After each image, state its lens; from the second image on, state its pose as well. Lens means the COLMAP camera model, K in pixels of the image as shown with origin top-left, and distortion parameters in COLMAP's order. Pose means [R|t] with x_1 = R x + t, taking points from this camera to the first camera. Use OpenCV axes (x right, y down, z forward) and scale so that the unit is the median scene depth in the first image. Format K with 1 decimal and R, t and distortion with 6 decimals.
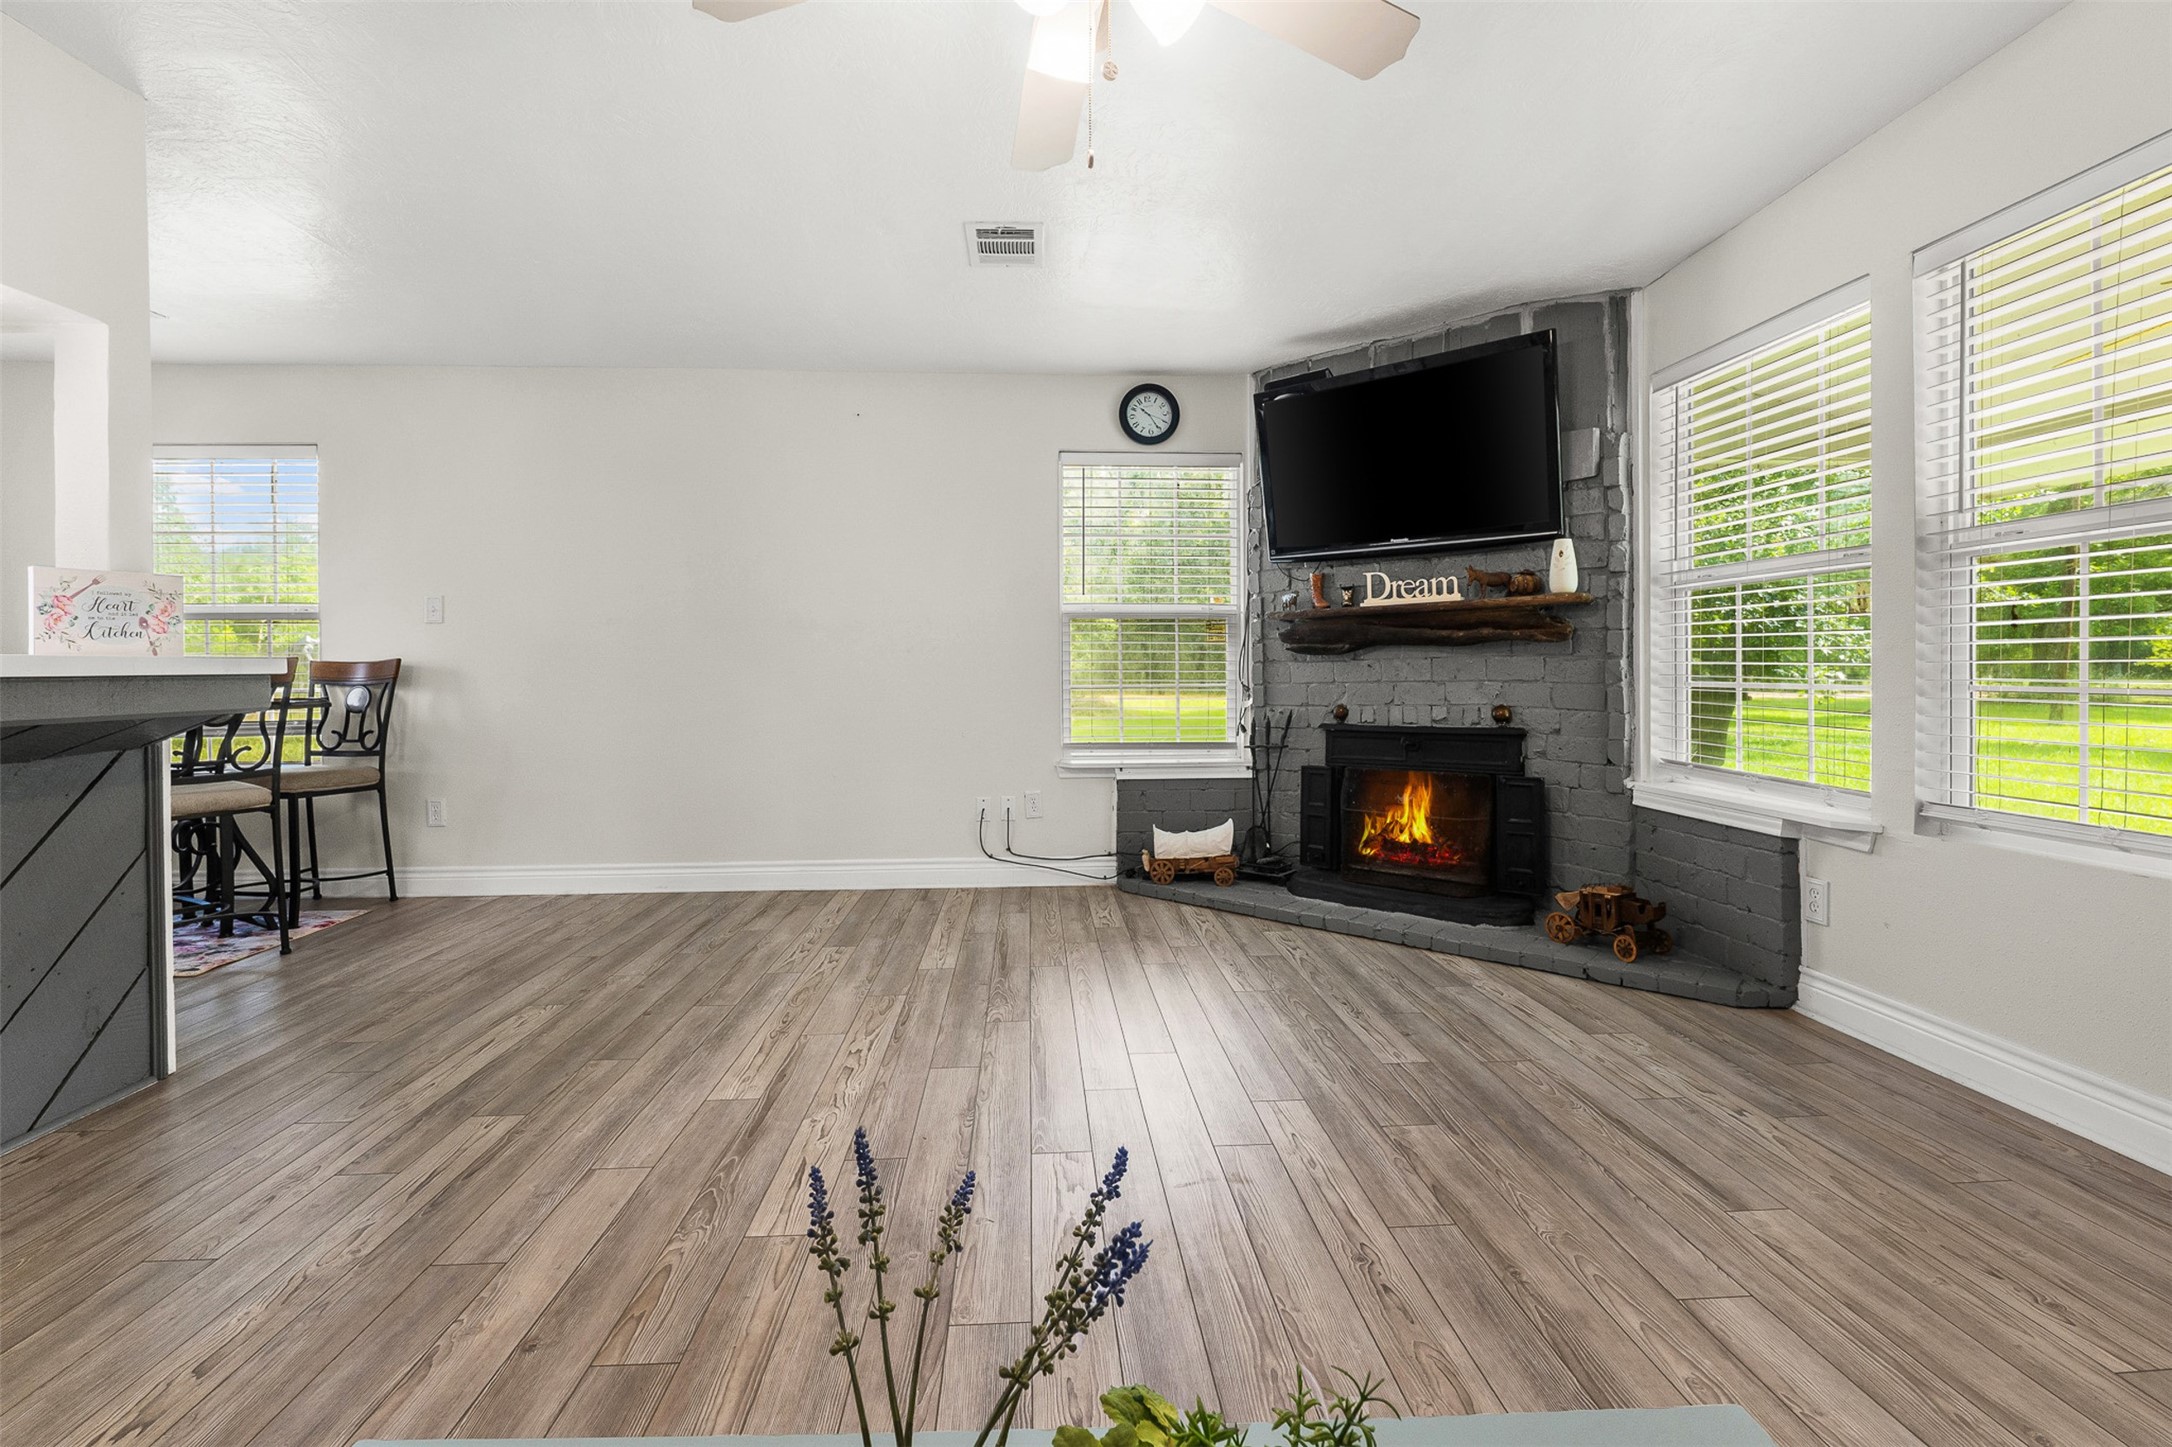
lens RADIAL K [[908.3, 0, 1081.3], [0, 908.3, 685.6], [0, 0, 1]] dist [-0.011073, 0.000824]
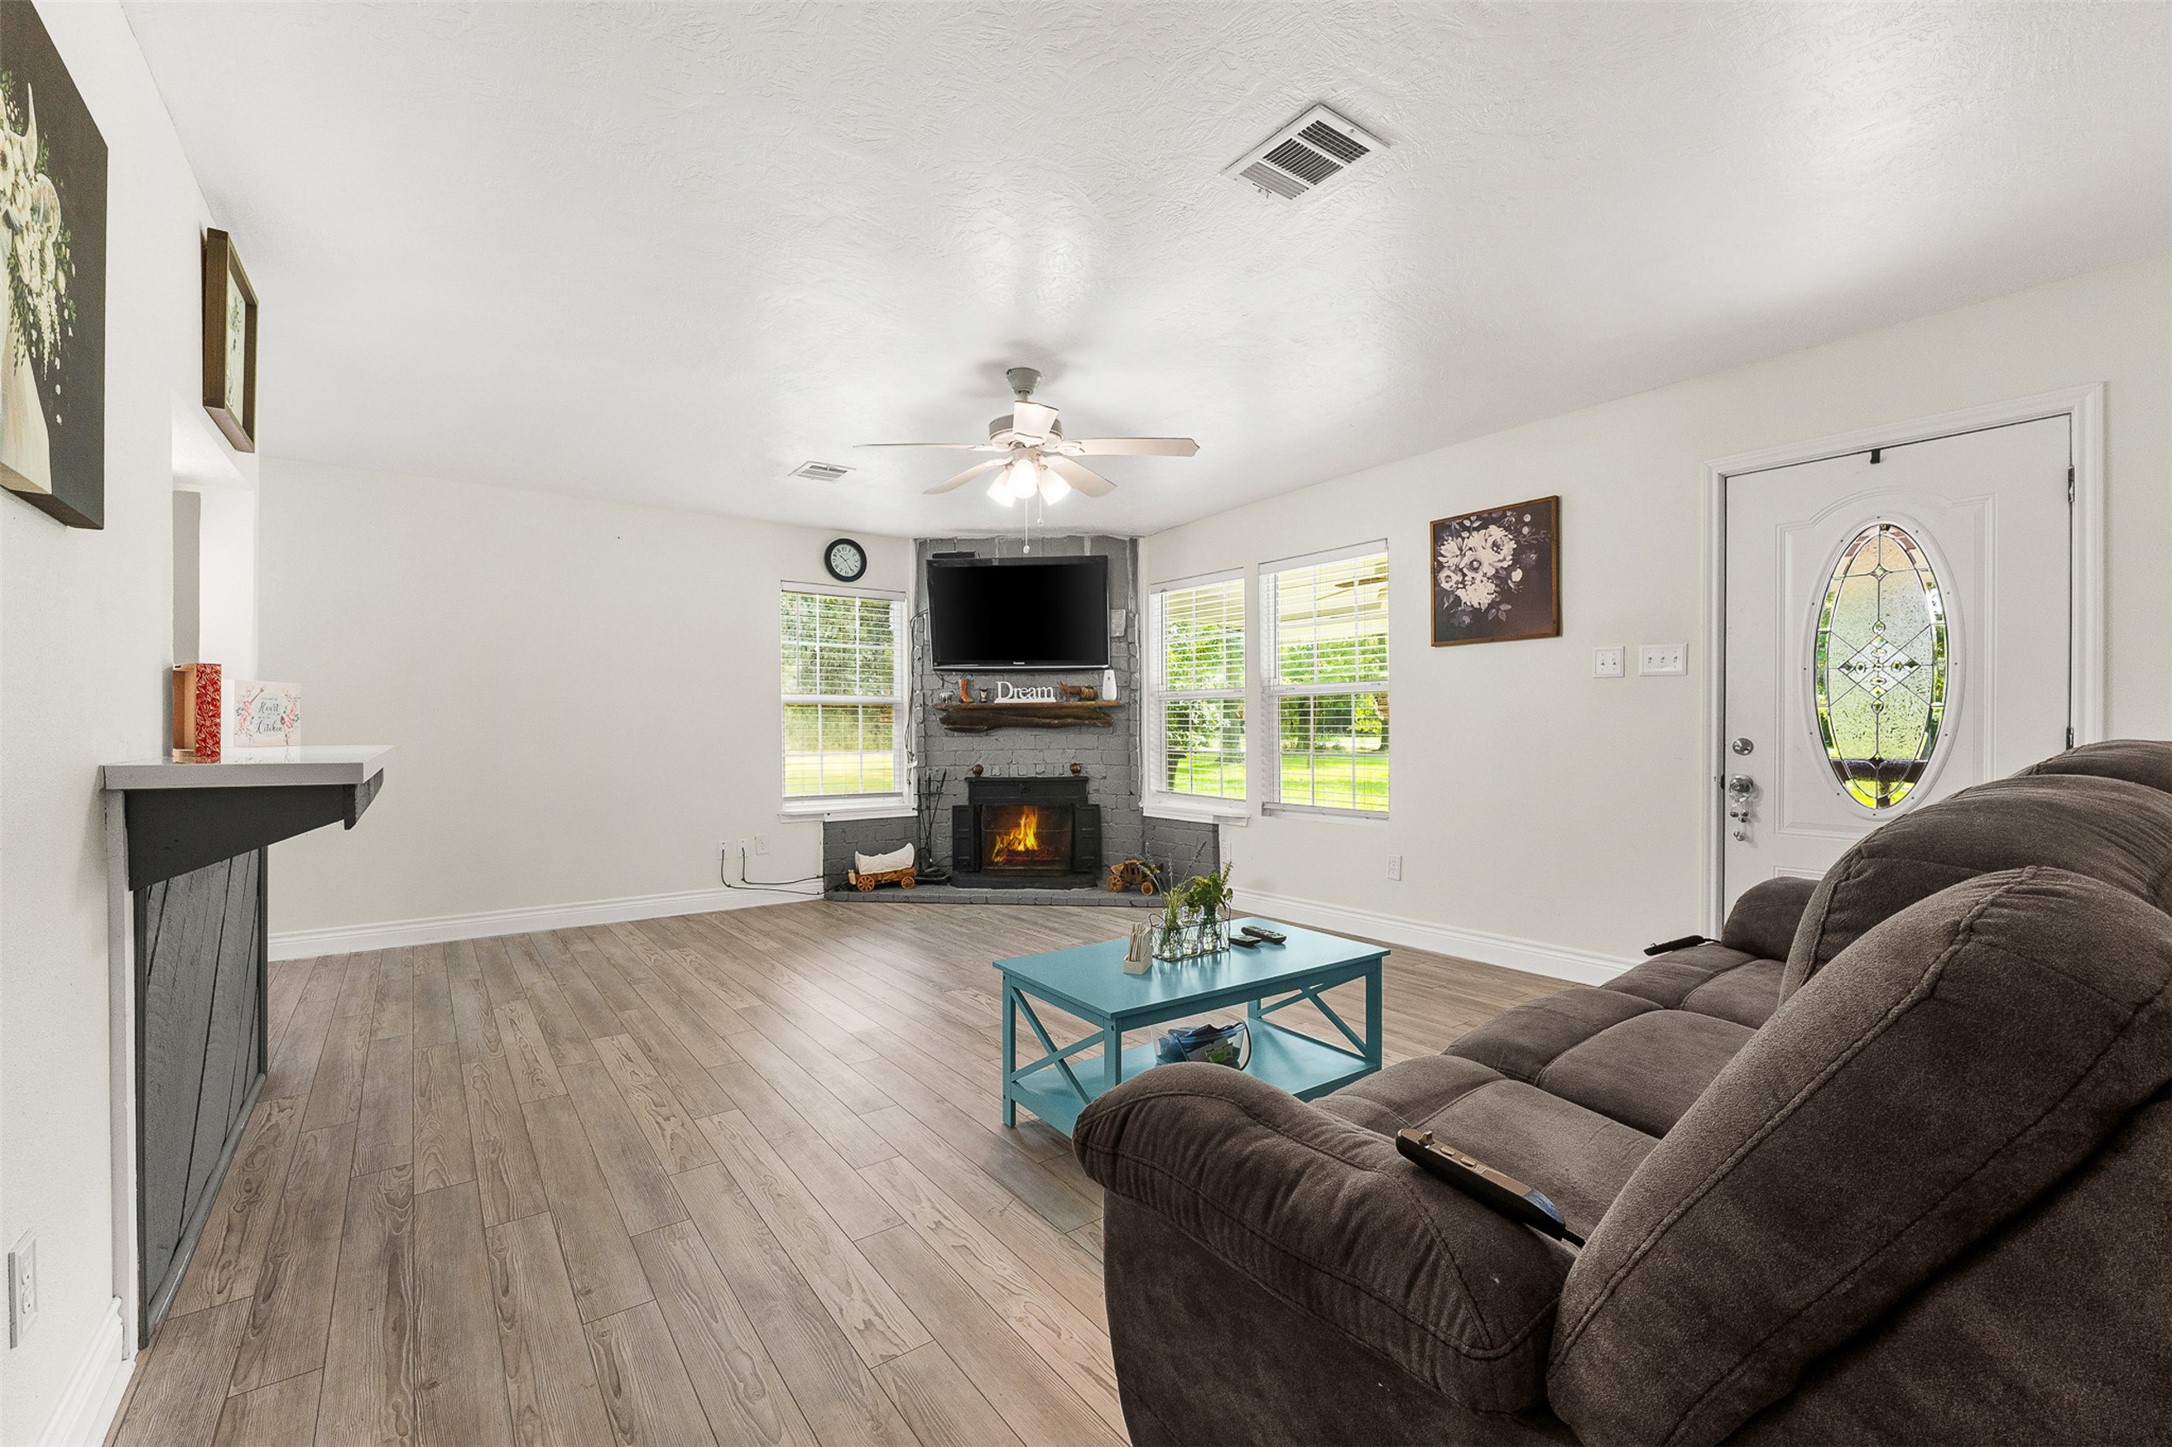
lens RADIAL K [[908.3, 0, 1075.6], [0, 908.3, 731.0], [0, 0, 1]] dist [-0.011073, 0.000824]
pose [[0.839757, 0.001017, 0.542961, -0.483652], [0.007375, 0.999885, -0.013280, -0.017090], [-0.542912, 0.015157, 0.839653, -0.457661]]
